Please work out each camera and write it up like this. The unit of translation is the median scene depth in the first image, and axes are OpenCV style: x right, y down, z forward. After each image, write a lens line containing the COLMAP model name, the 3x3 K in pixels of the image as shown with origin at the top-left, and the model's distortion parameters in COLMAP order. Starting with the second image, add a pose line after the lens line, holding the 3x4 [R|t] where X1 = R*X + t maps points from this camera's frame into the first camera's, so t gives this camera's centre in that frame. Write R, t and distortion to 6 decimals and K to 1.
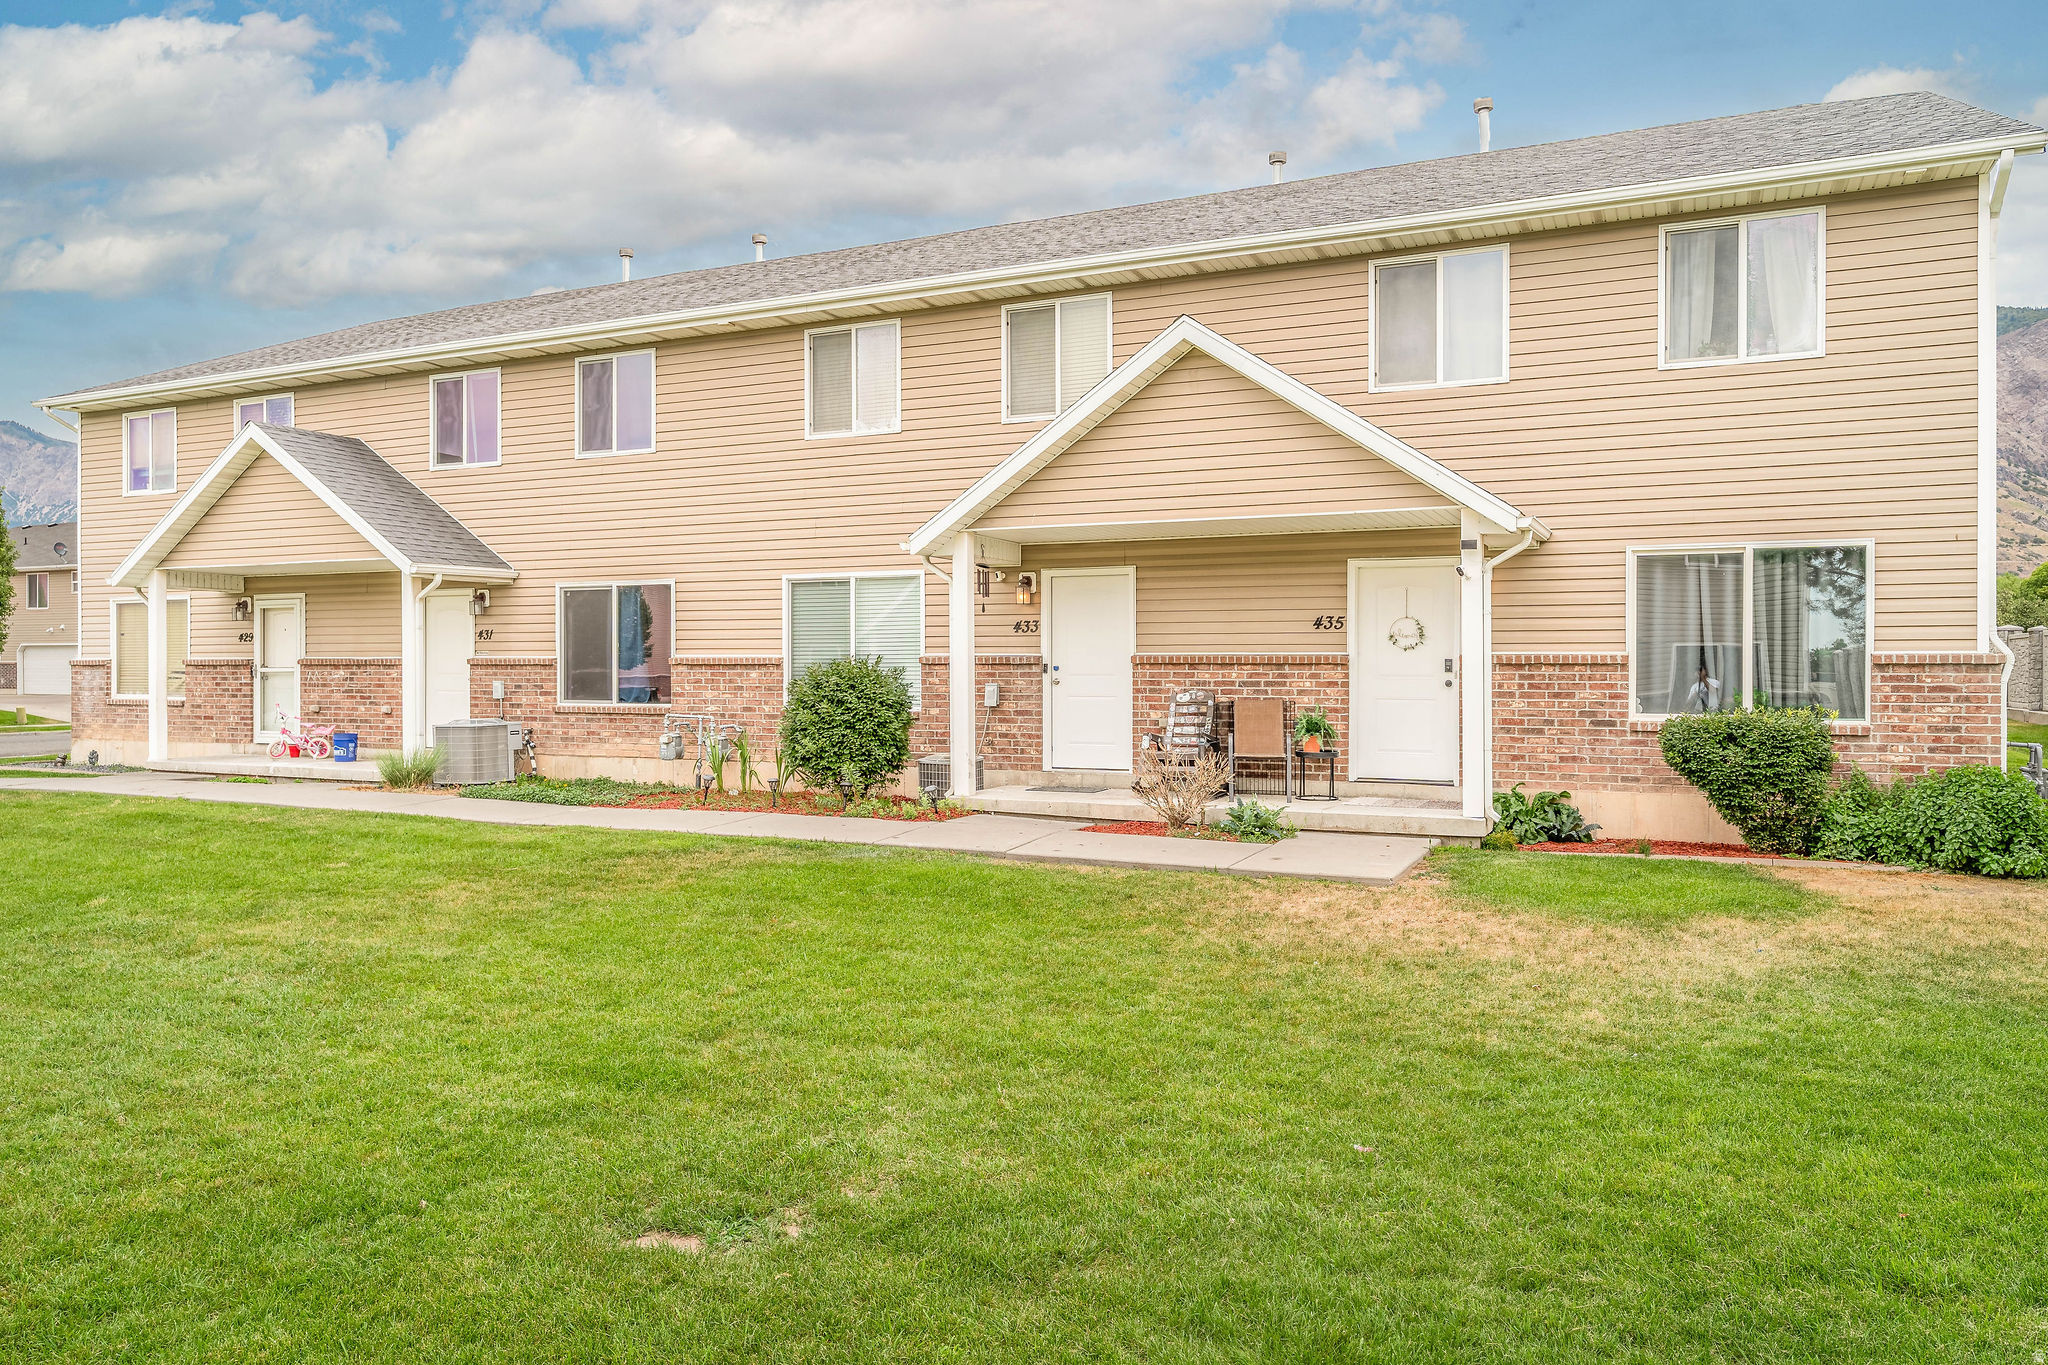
lens RADIAL K [[1420.2, 0, 1024.0], [0, 1420.2, 682.5], [0, 0, 1]] dist [-0.001511, 0.003294]
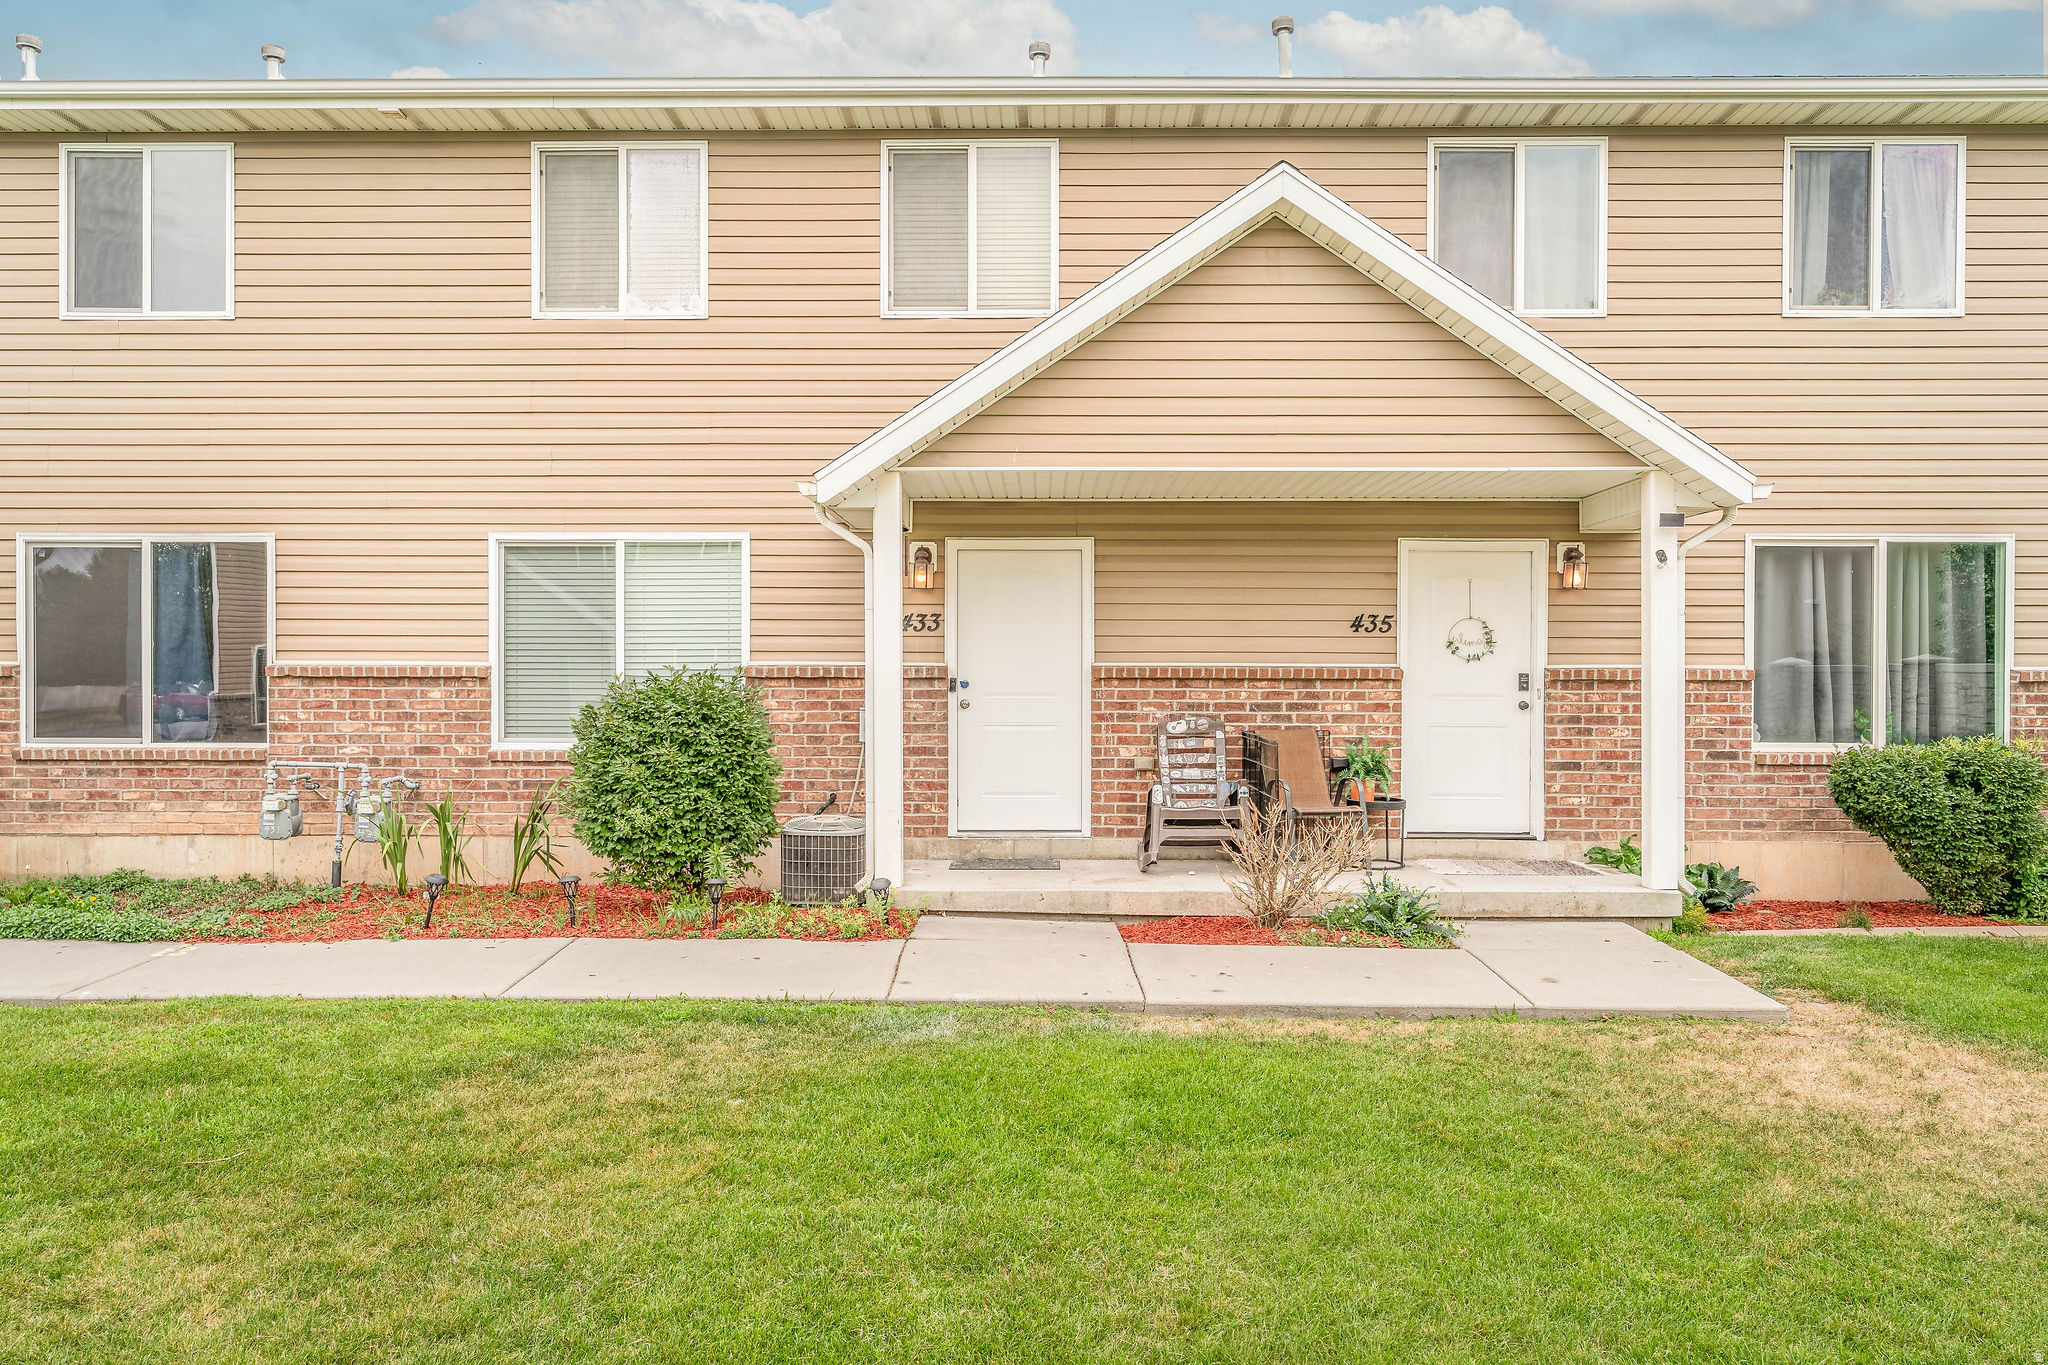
lens RADIAL K [[1420.2, 0, 1024.0], [0, 1420.2, 682.5], [0, 0, 1]] dist [-0.001511, 0.003294]
pose [[0.910728, -0.002357, 0.412999, -0.245573], [0.002108, 0.999997, 0.001059, -0.012286], [-0.413000, -0.000094, 0.910731, 0.389366]]
